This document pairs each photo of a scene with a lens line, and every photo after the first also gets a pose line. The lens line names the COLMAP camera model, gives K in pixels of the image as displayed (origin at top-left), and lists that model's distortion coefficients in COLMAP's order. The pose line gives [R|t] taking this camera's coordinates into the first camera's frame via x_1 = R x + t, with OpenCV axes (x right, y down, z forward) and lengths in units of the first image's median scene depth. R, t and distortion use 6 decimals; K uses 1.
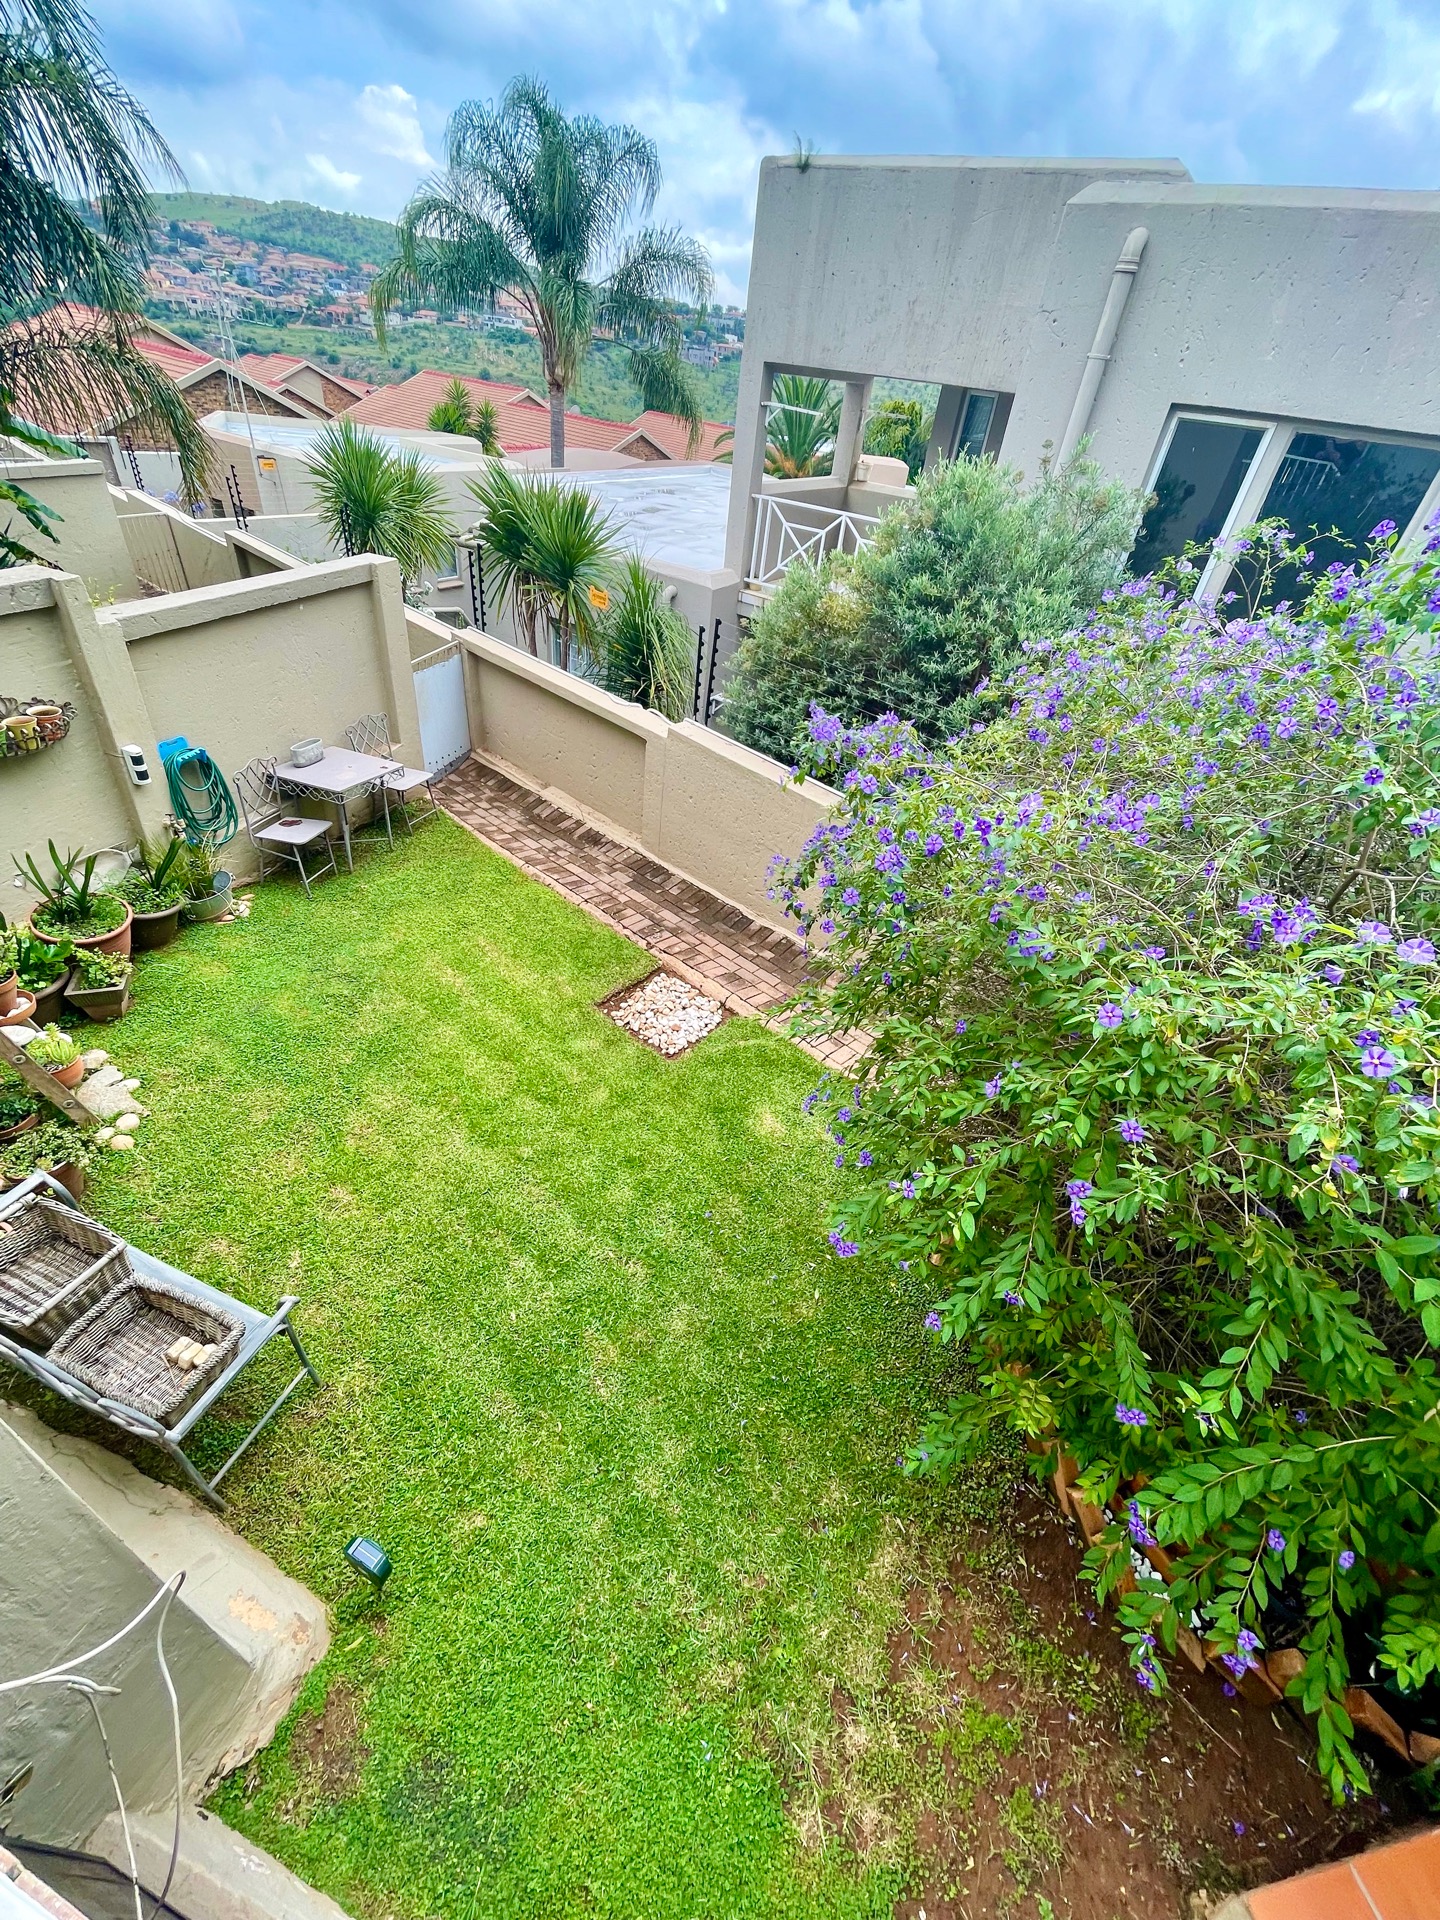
lens RADIAL K [[778.0, 0, 713.2], [0, 778.0, 957.4], [0, 0, 1]] dist [-0.002257, 0.000215]
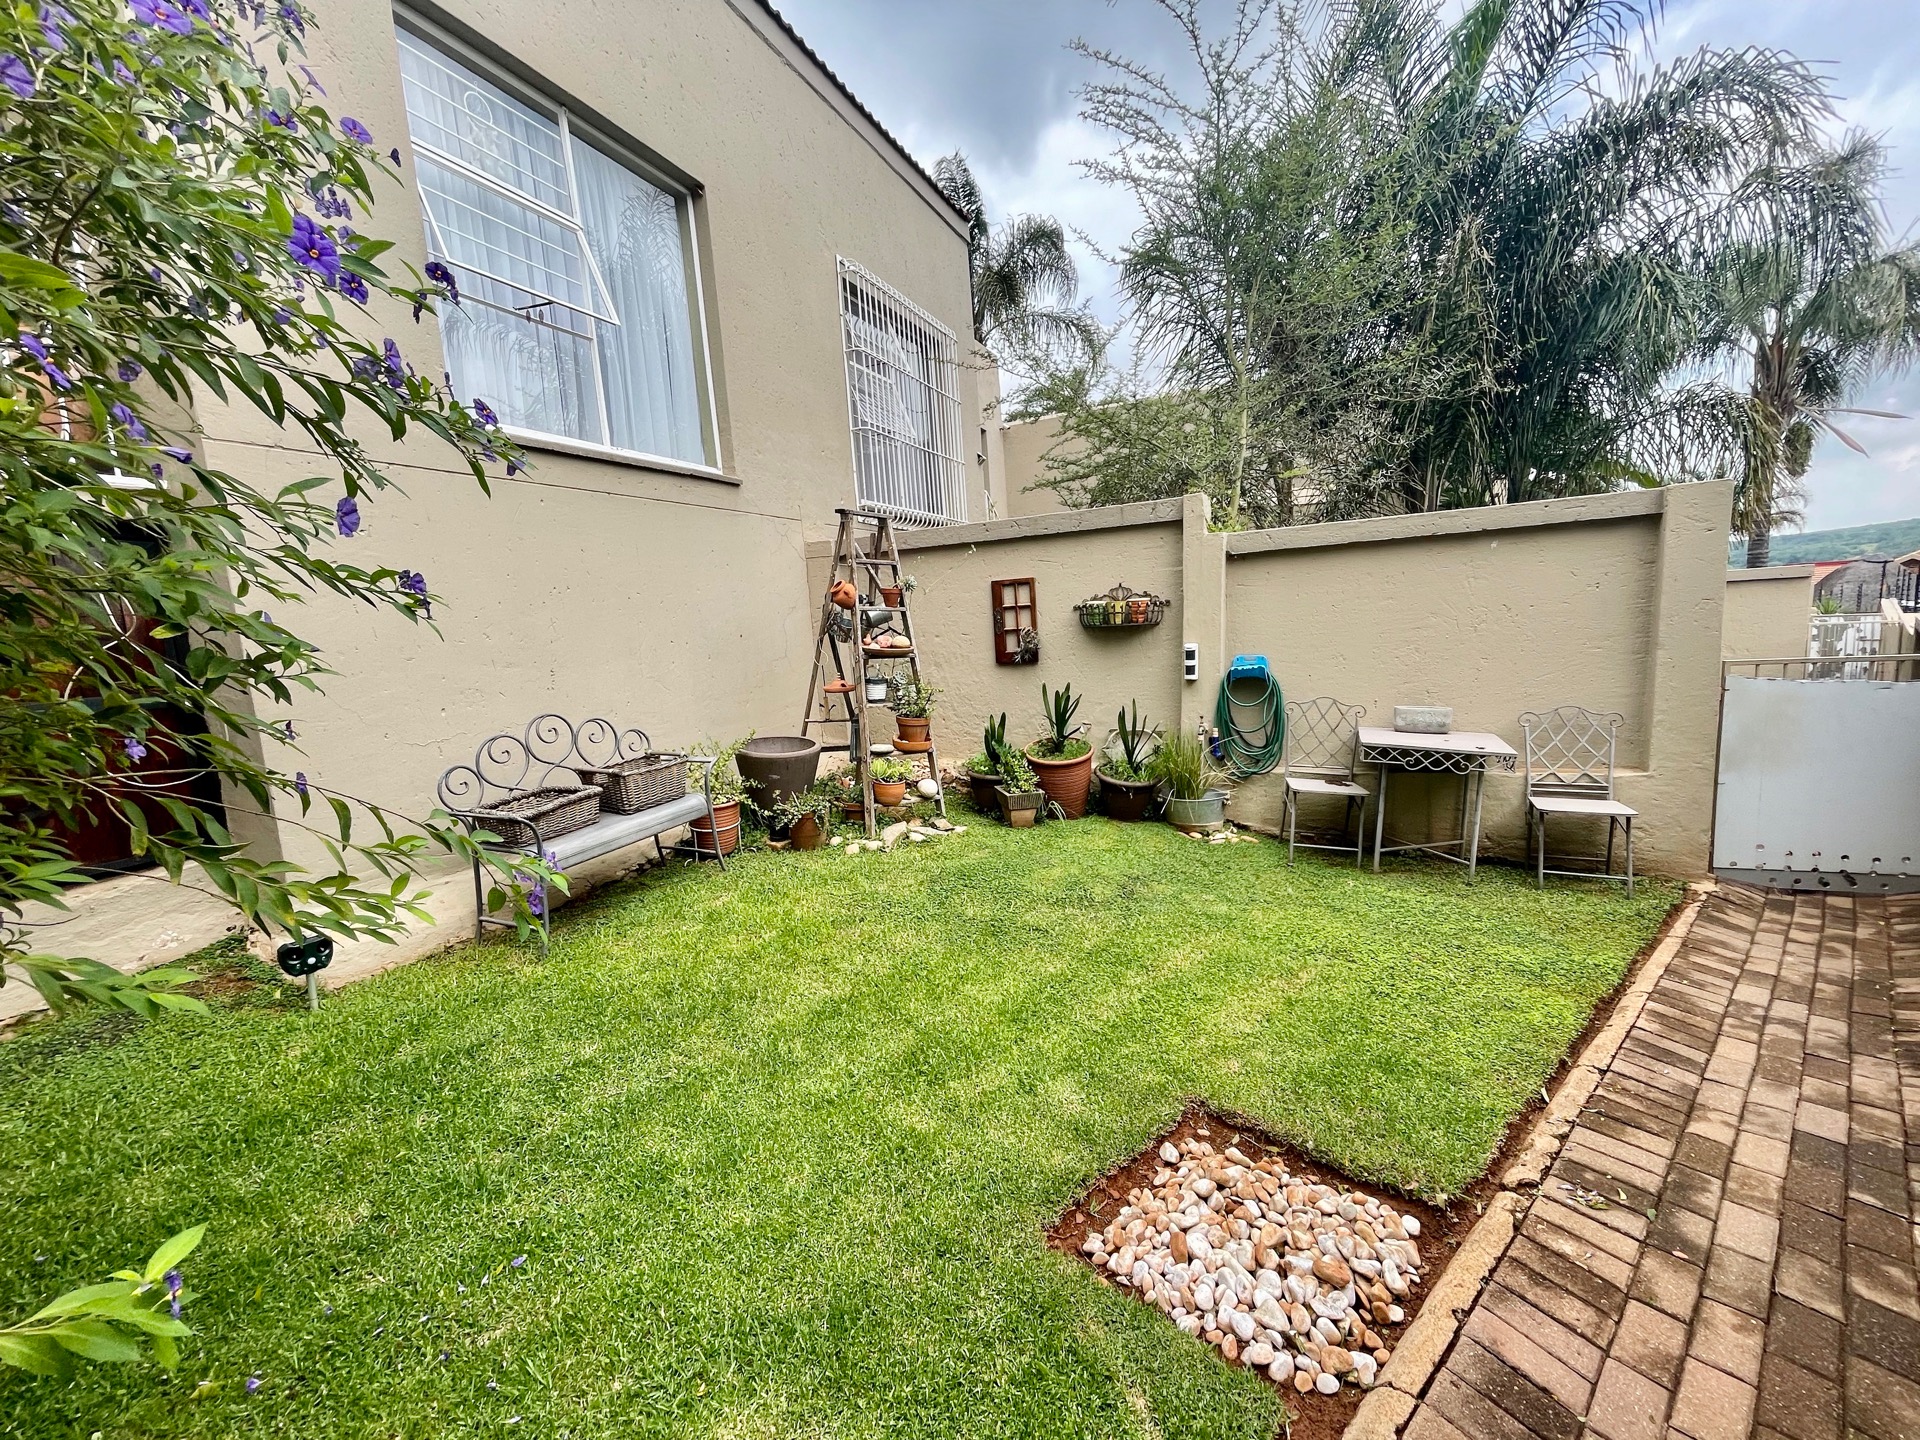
lens RADIAL K [[778.0, 0, 965.3], [0, 778.0, 725.4], [0, 0, 1]] dist [-0.002257, 0.000215]
pose [[-0.066481, 0.051068, -0.996480, 0.297772], [-0.554409, 0.828444, 0.079444, -0.082541], [0.829585, 0.557739, -0.026763, 0.756472]]
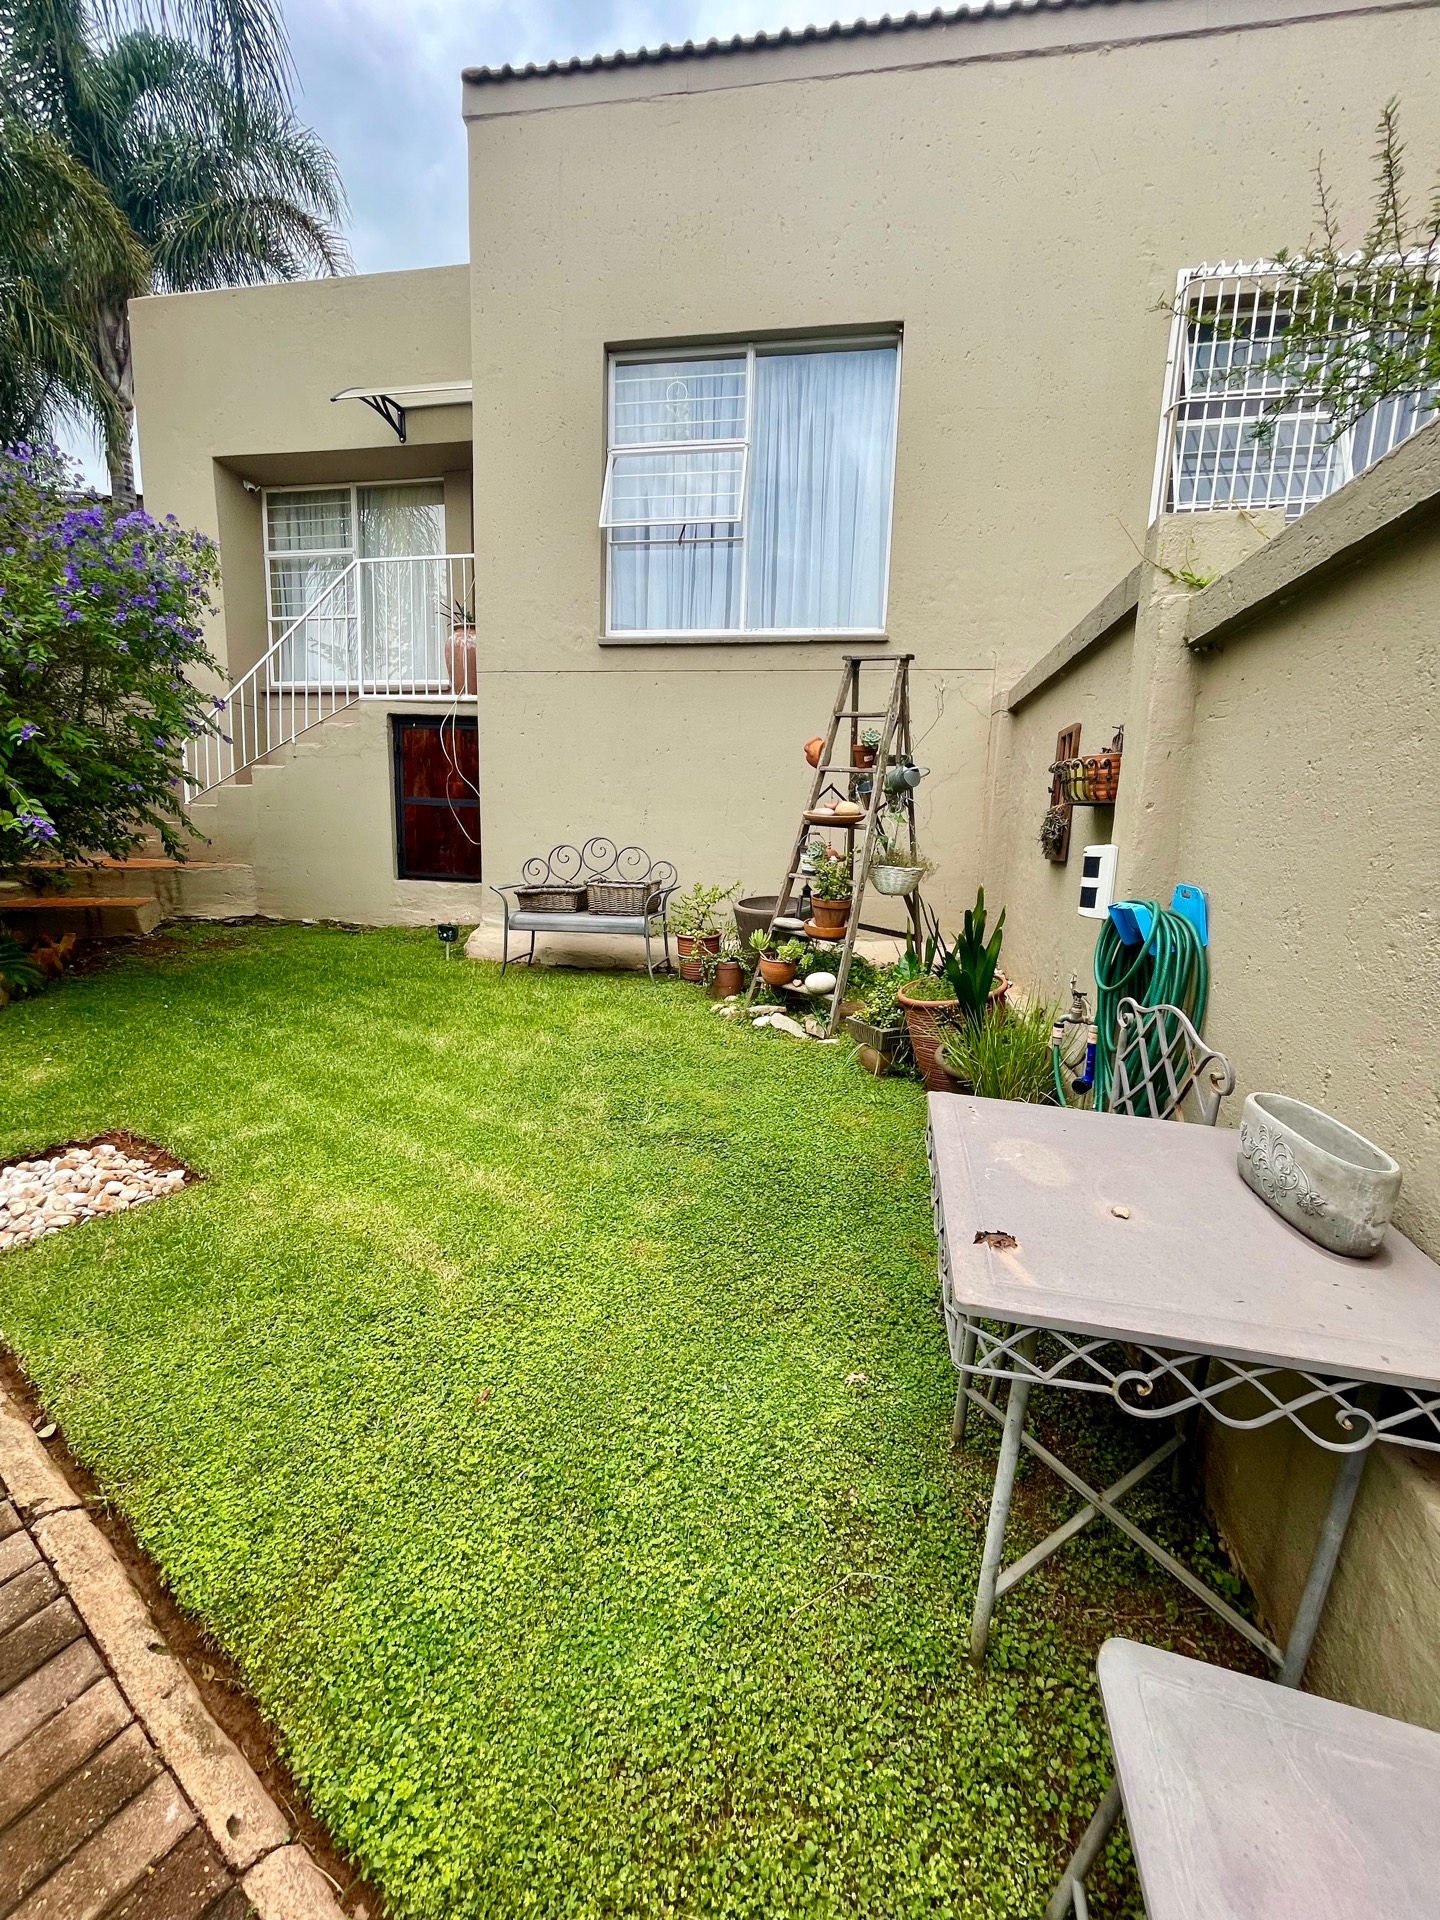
lens RADIAL K [[778.0, 0, 726.6], [0, 778.0, 953.3], [0, 0, 1]] dist [-0.002257, 0.000215]
pose [[-0.975079, -0.086153, -0.204448, -0.367764], [-0.207015, 0.684727, 0.698781, -0.478738], [0.079788, 0.723690, -0.685498, 1.254084]]
